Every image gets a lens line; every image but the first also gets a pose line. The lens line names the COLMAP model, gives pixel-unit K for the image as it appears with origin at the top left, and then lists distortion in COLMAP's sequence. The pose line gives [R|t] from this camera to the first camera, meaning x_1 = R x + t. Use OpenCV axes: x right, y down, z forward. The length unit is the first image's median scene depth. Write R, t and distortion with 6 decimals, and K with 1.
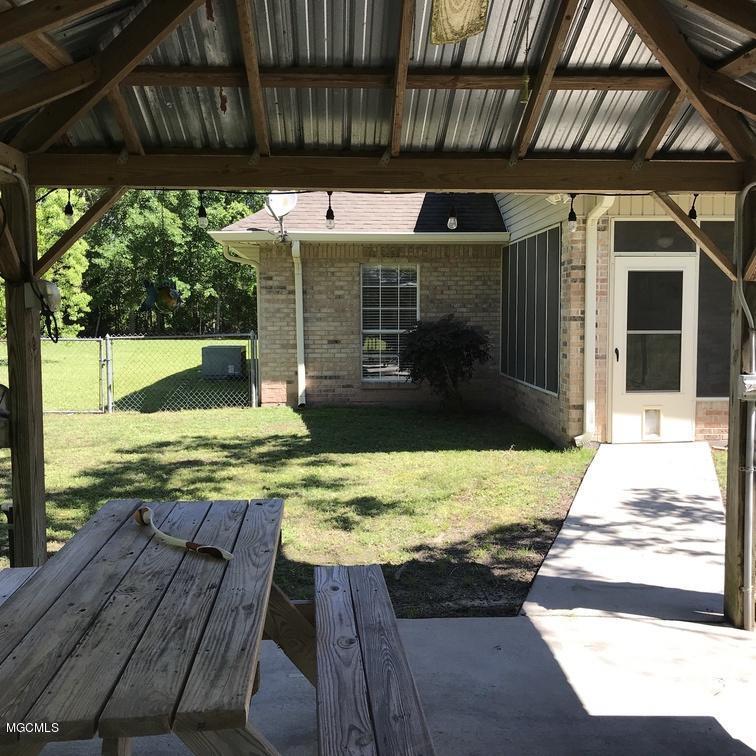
lens RADIAL K [[803.2, 0, 373.6], [0, 803.2, 372.6], [0, 0, 1]] dist [-0.000244, 0.000000]
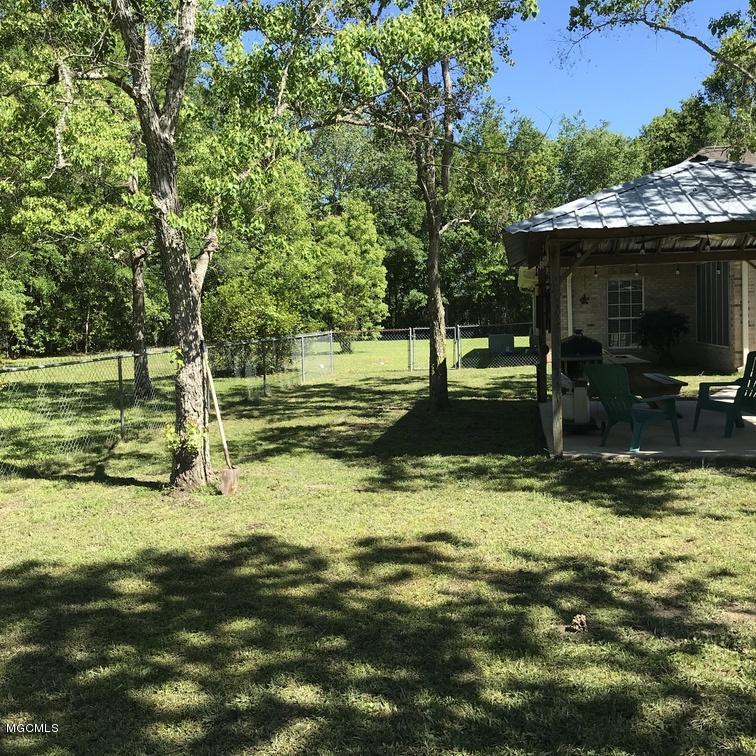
lens RADIAL K [[803.2, 0, 374.1], [0, 803.2, 375.1], [0, 0, 1]] dist [-0.000244, 0.000000]
pose [[0.973837, -0.010664, -0.226999, -0.126131], [0.009403, 0.999934, -0.006634, 0.081703], [0.227055, 0.004326, 0.973872, -0.841106]]
